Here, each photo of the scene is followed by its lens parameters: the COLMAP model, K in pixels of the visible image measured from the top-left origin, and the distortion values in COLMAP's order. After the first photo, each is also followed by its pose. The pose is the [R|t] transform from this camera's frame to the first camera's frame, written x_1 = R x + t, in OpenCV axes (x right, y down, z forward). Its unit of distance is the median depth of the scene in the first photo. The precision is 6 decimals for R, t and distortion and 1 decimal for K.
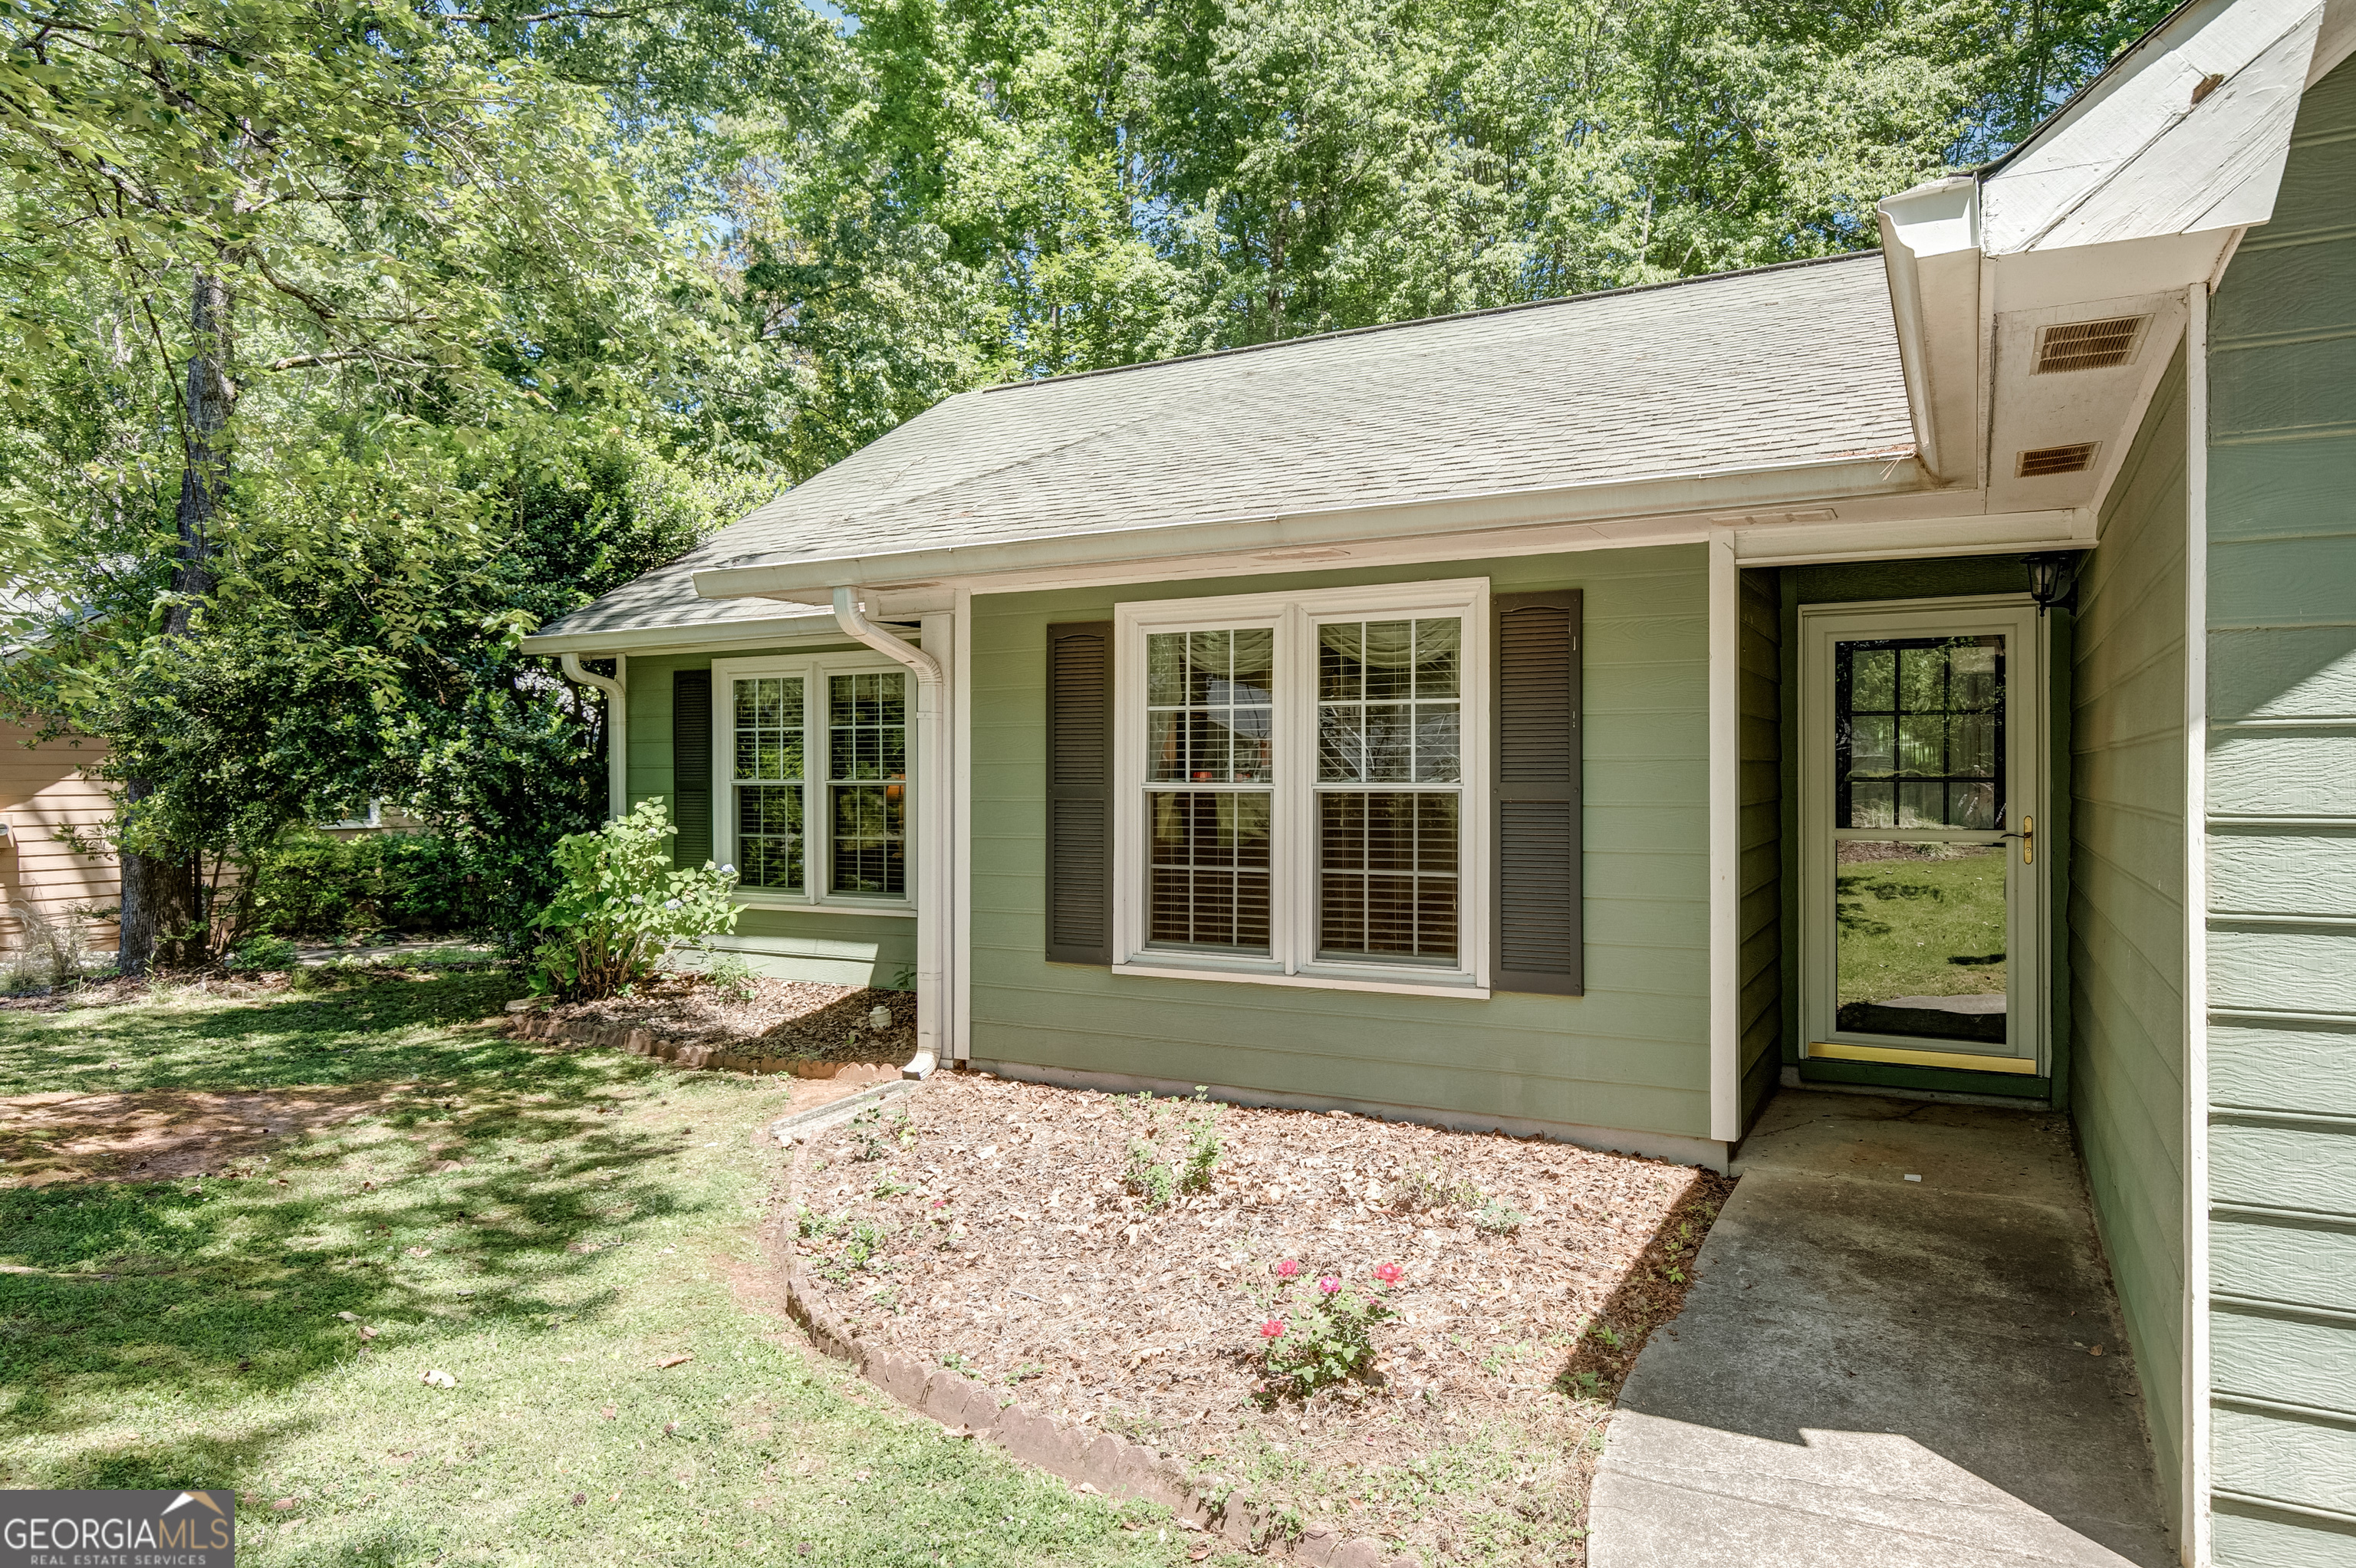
lens RADIAL K [[1503.0, 0, 1178.0], [0, 1503.0, 784.0], [0, 0, 1]] dist [-0.003218, 0.000119]
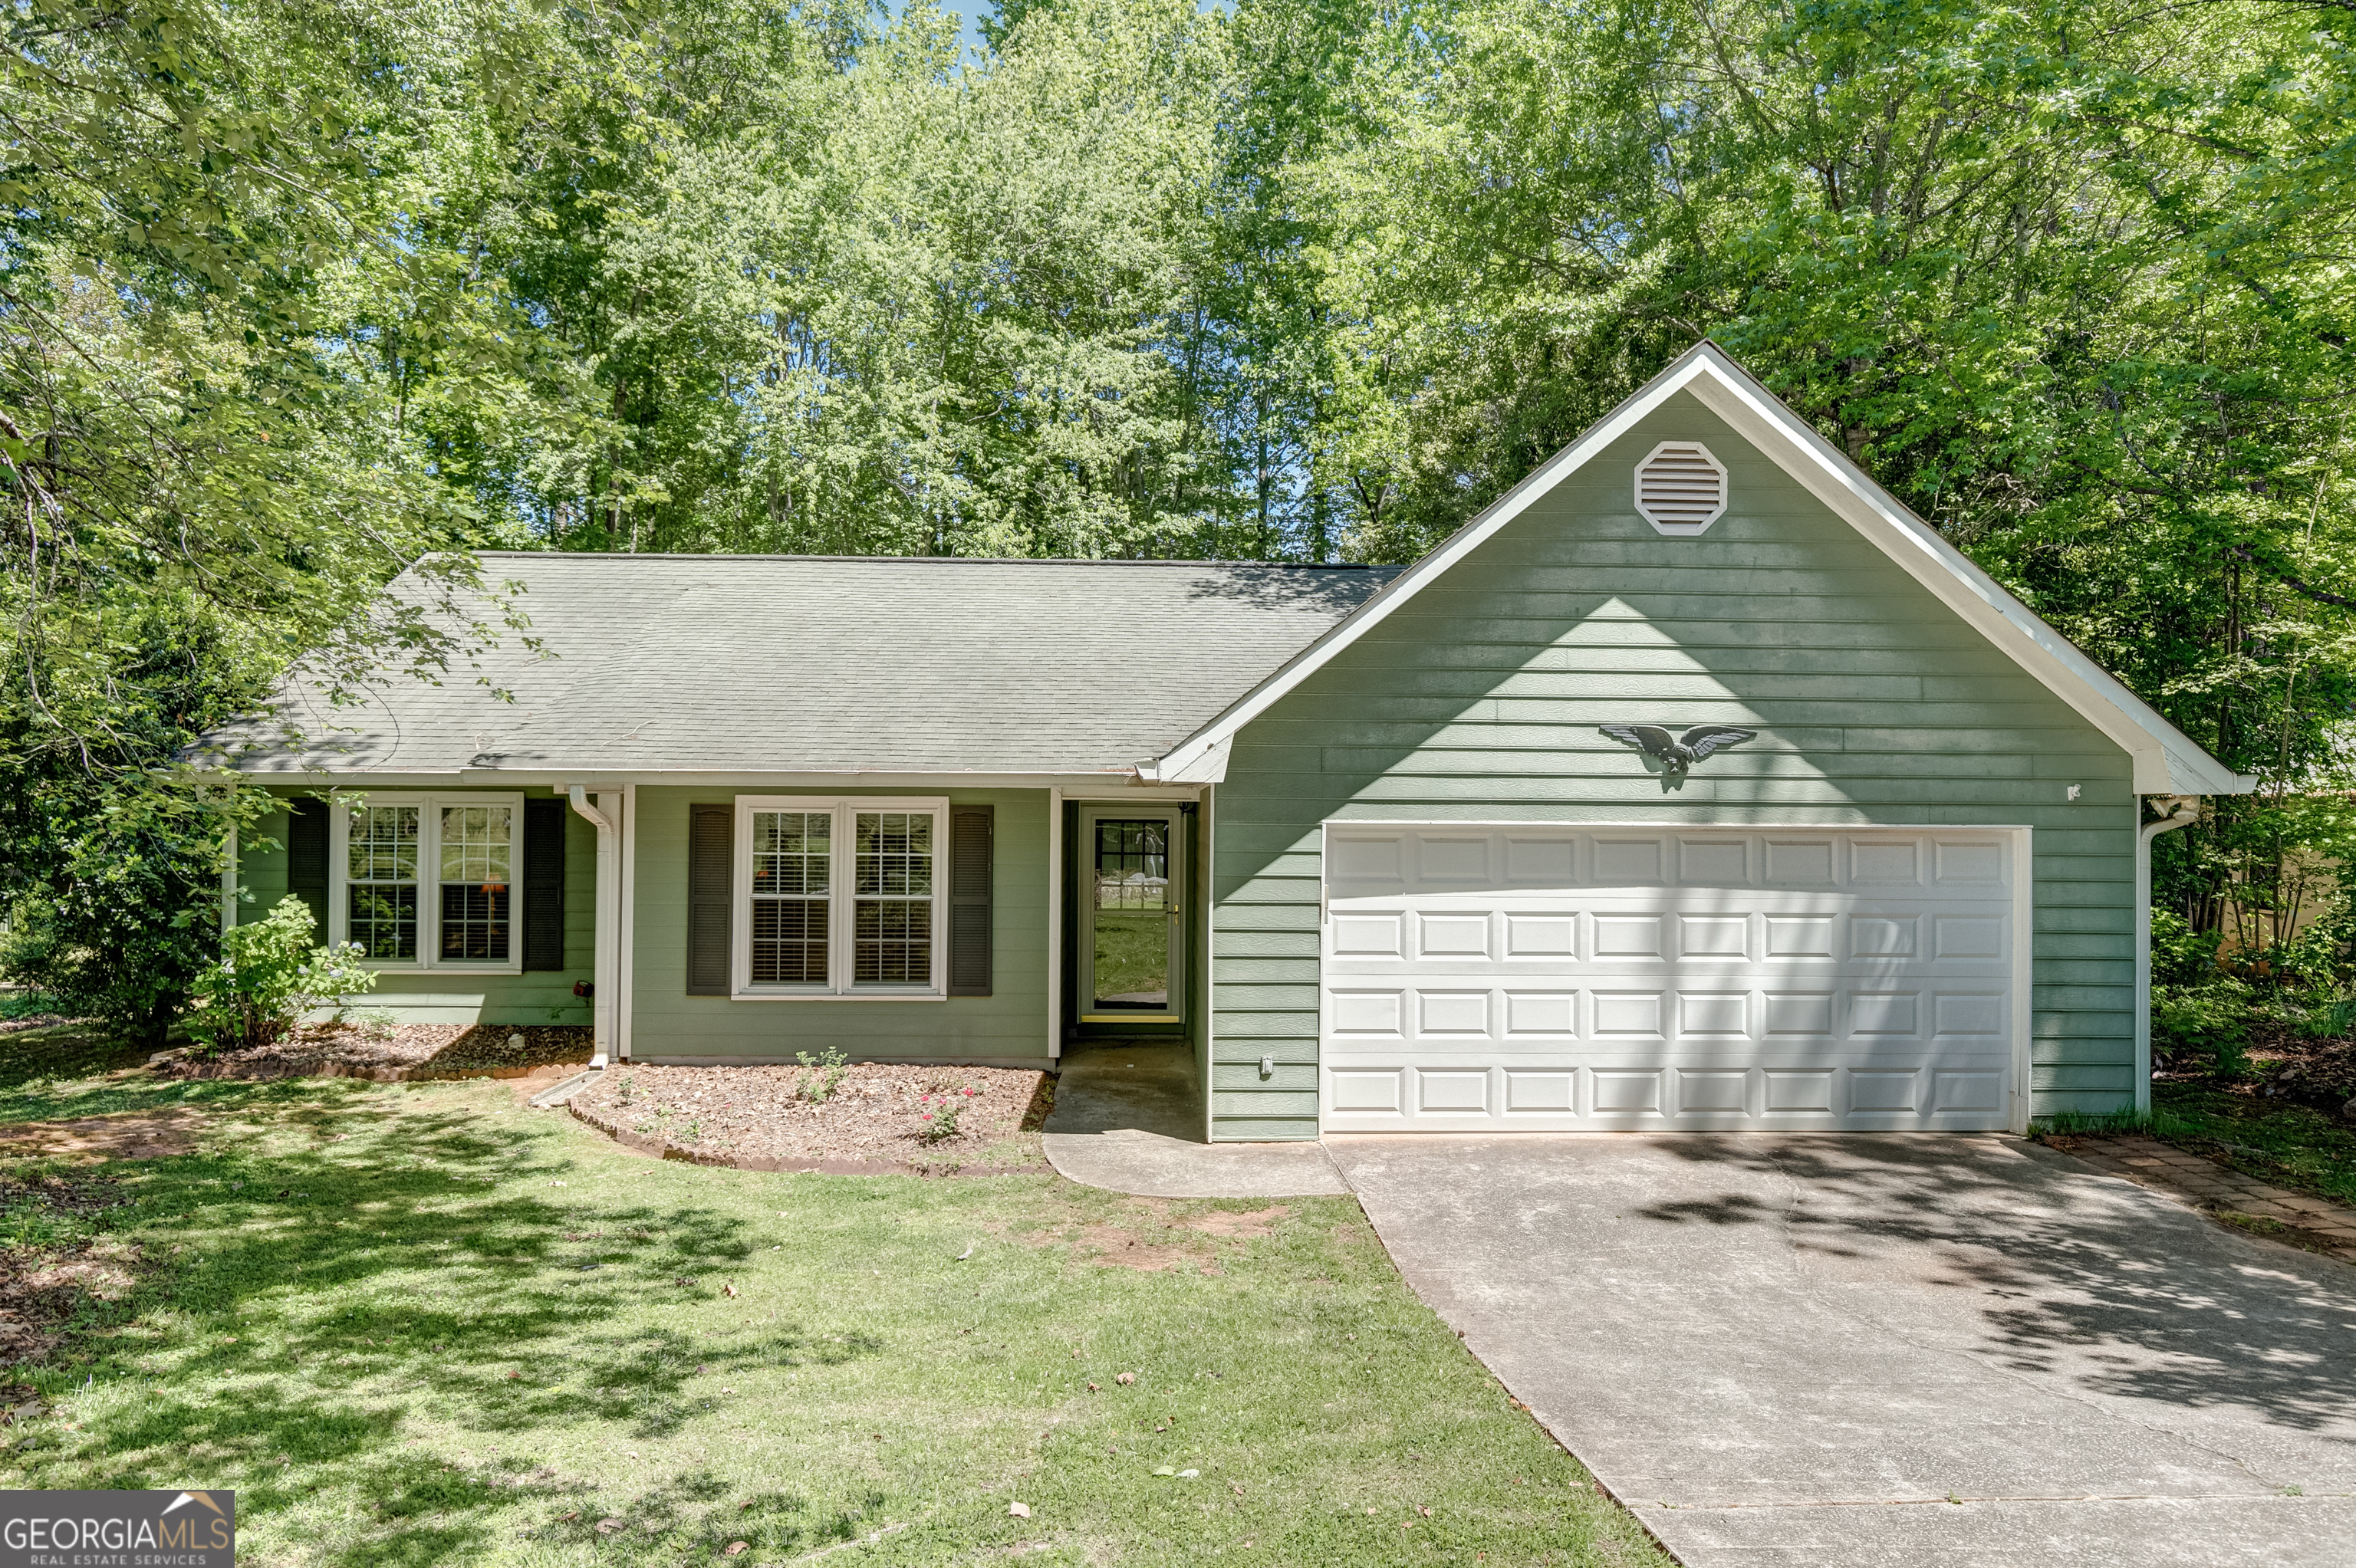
lens RADIAL K [[1503.0, 0, 1178.0], [0, 1503.0, 784.0], [0, 0, 1]] dist [-0.003218, 0.000119]
pose [[0.876127, 0.015607, 0.481828, -0.454252], [-0.005539, 0.999736, -0.022311, -0.097401], [-0.482049, 0.016878, 0.875982, -0.855314]]
